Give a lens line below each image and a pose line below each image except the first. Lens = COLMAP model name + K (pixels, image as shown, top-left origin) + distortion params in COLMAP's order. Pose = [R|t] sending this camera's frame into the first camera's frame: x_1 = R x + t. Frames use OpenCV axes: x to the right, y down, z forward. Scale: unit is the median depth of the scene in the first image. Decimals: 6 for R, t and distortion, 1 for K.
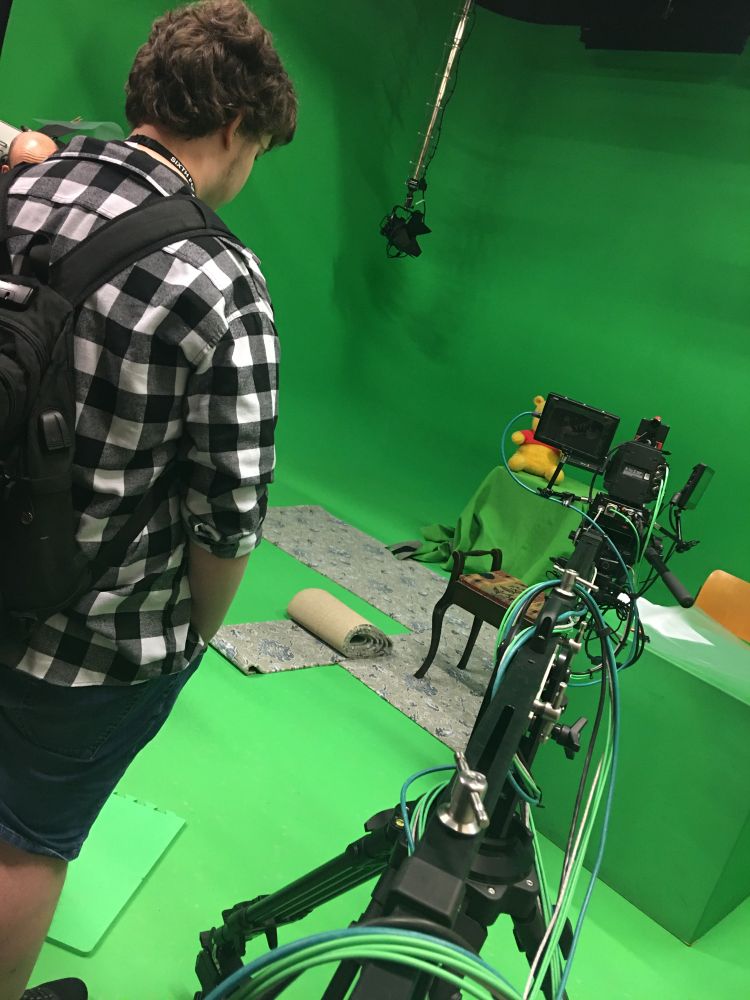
lens RADIAL K [[803.0, 0, 375.0], [0, 803.0, 500.0], [0, 0, 1]] dist [0.054039, -0.003960]
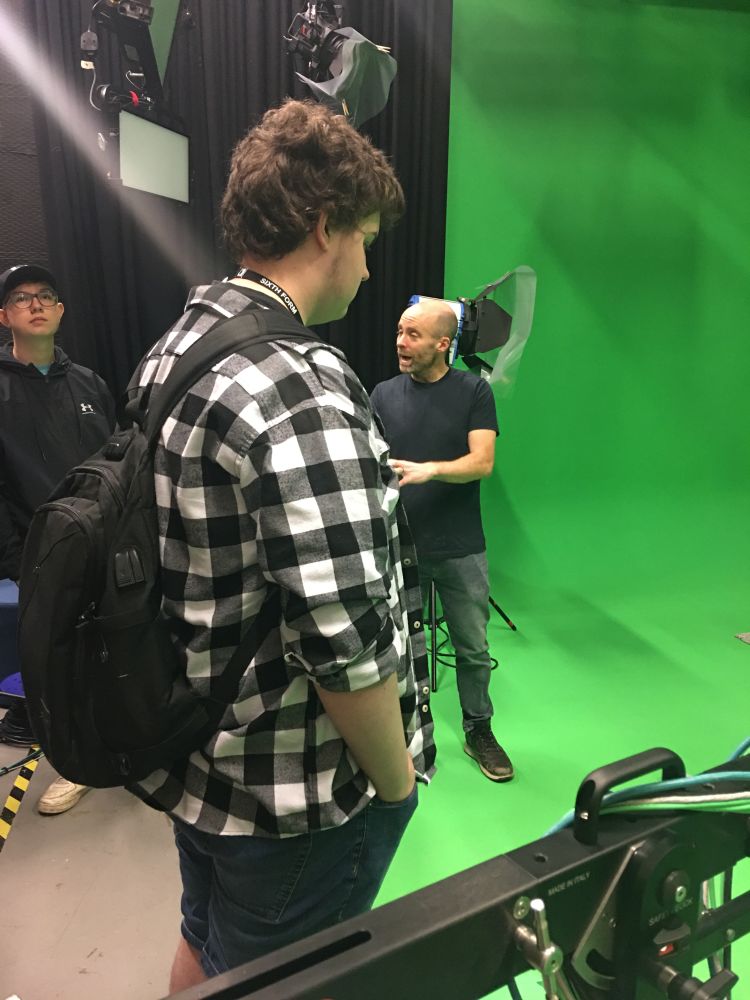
lens RADIAL K [[803.0, 0, 375.0], [0, 803.0, 500.0], [0, 0, 1]] dist [0.054039, -0.003960]
pose [[0.768346, -0.165715, -0.618210, 0.443483], [0.067846, 0.981546, -0.178788, 0.030584], [0.636429, 0.095428, 0.765409, 0.378917]]
